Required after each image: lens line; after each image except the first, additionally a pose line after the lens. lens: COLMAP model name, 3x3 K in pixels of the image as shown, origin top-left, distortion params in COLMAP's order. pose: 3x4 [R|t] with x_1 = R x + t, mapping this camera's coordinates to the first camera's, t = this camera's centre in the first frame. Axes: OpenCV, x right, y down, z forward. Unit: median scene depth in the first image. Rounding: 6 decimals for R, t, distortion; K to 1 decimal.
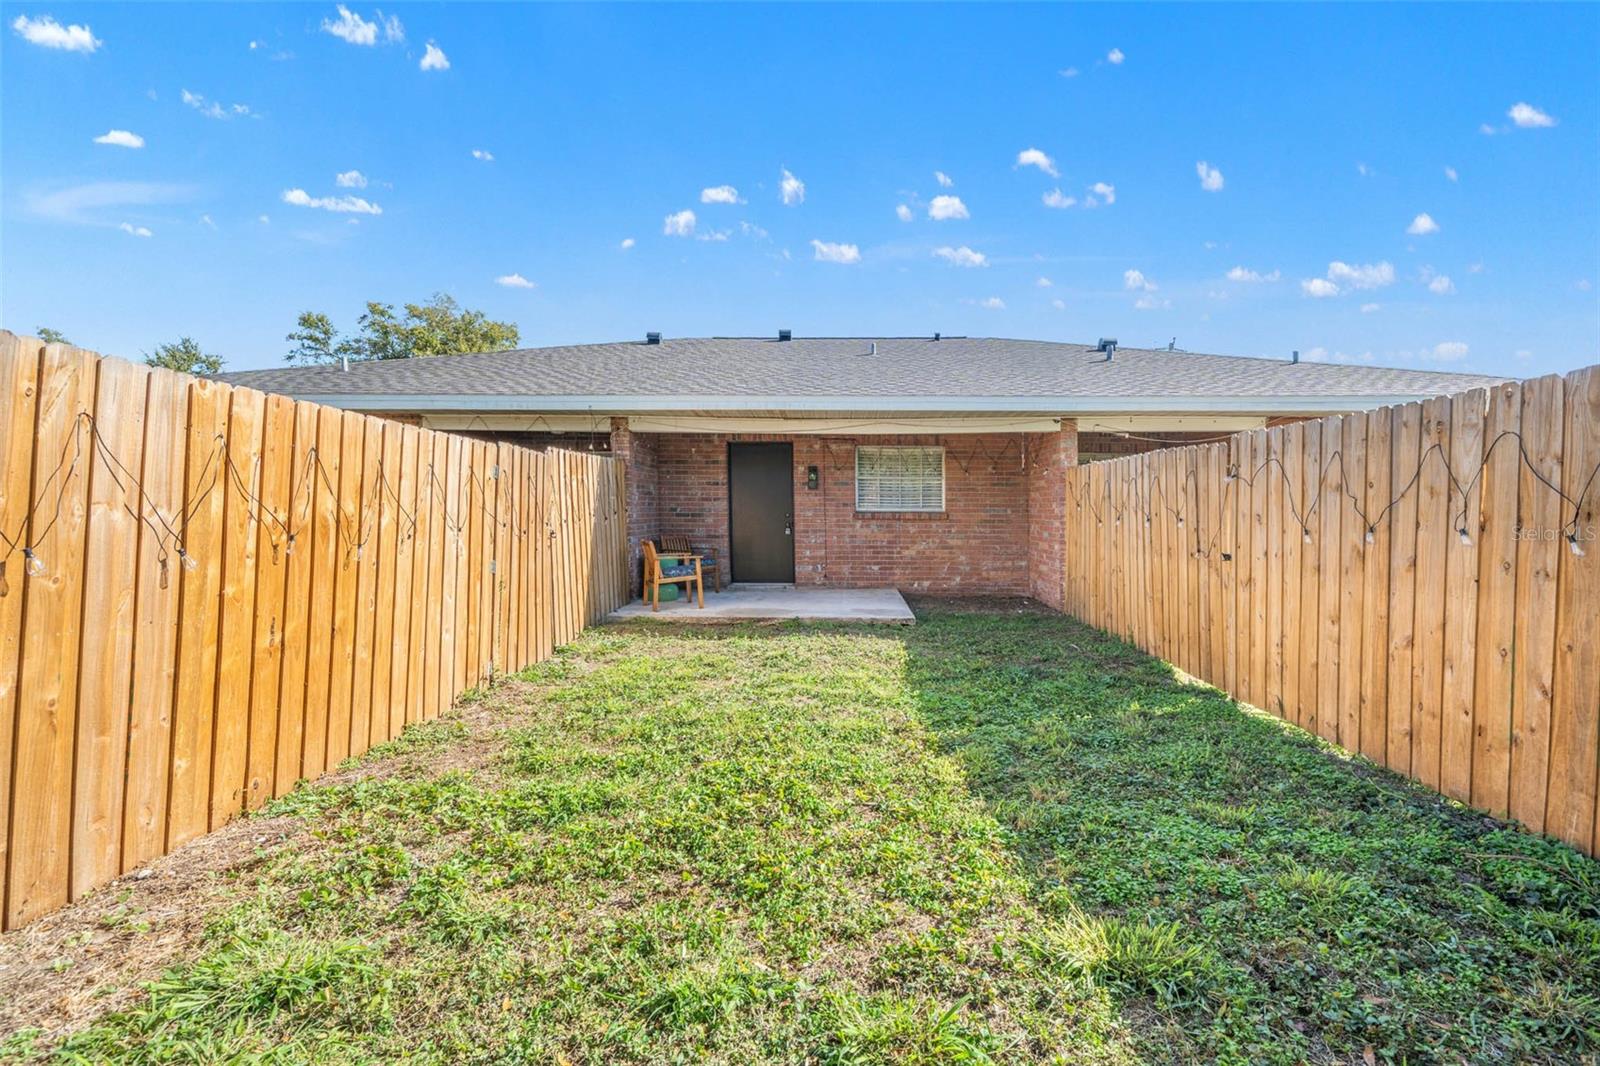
lens RADIAL K [[693.7, 0, 804.6], [0, 693.7, 540.0], [0, 0, 1]] dist [-0.000675, 0.000063]
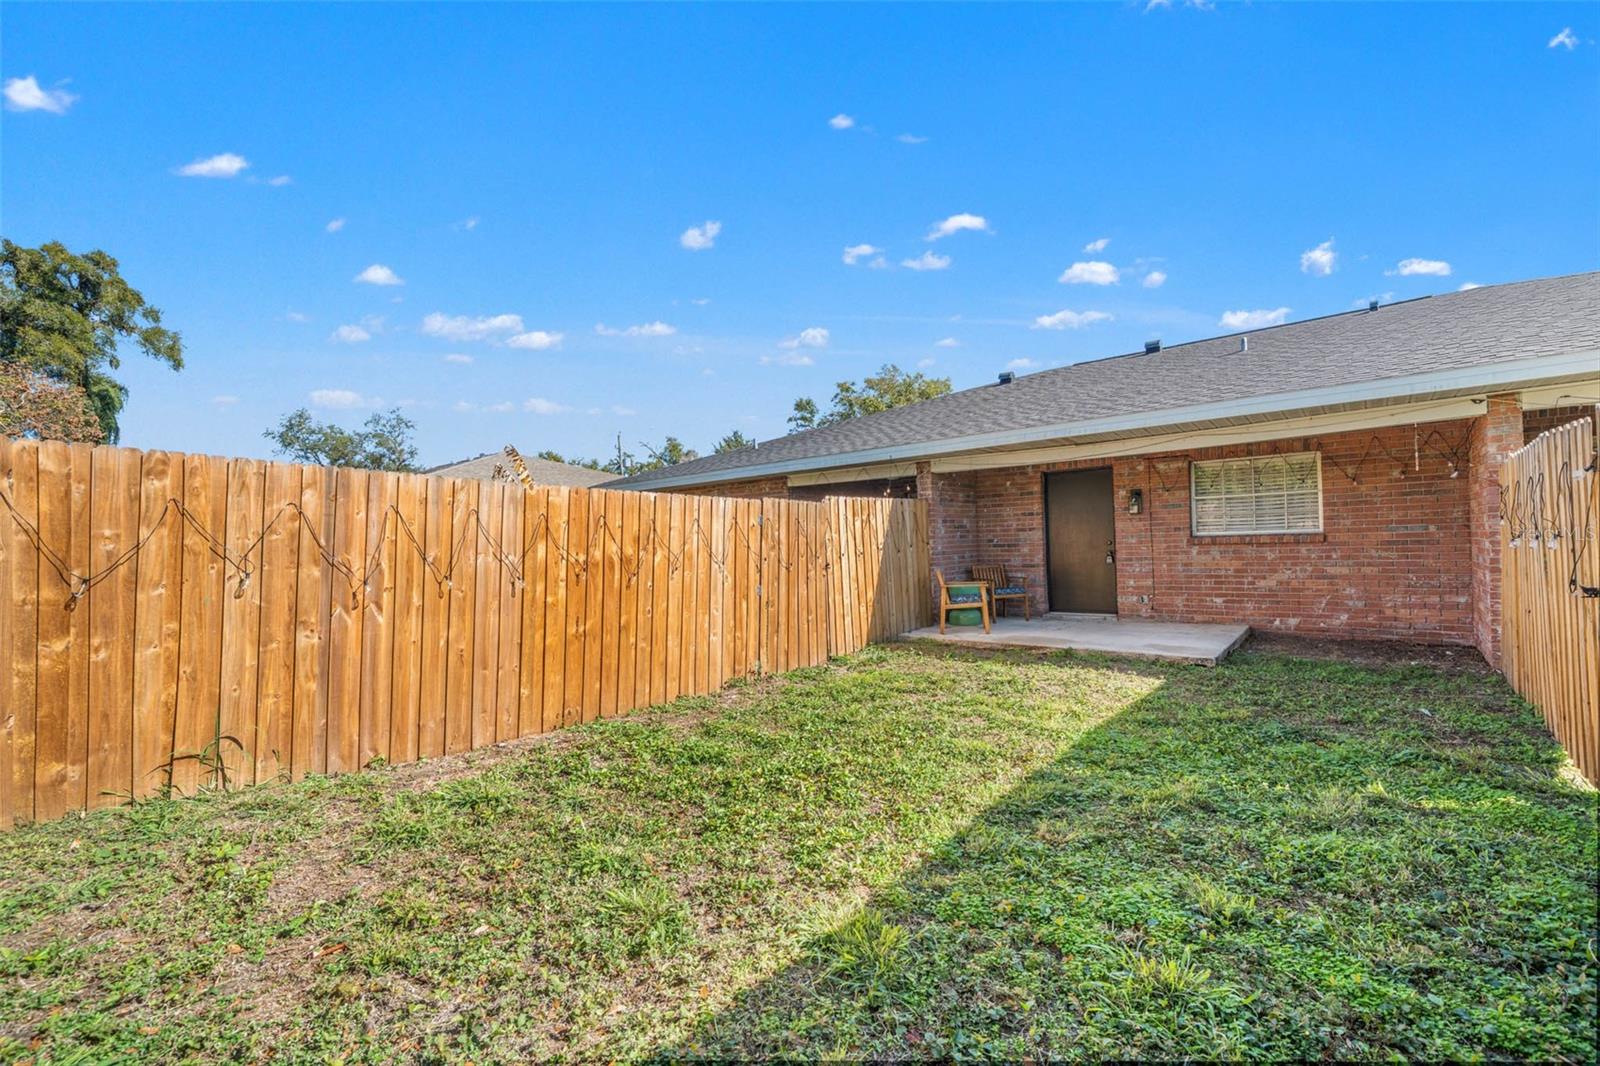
lens RADIAL K [[651.3, 0, 772.9], [0, 651.3, 560.2], [0, 0, 1]] dist [0.000509, 0.000079]
pose [[0.773662, -0.013995, -0.633445, 0.189699], [0.005033, 0.999860, -0.015943, 0.000109], [0.633579, 0.009146, 0.773624, 0.017386]]
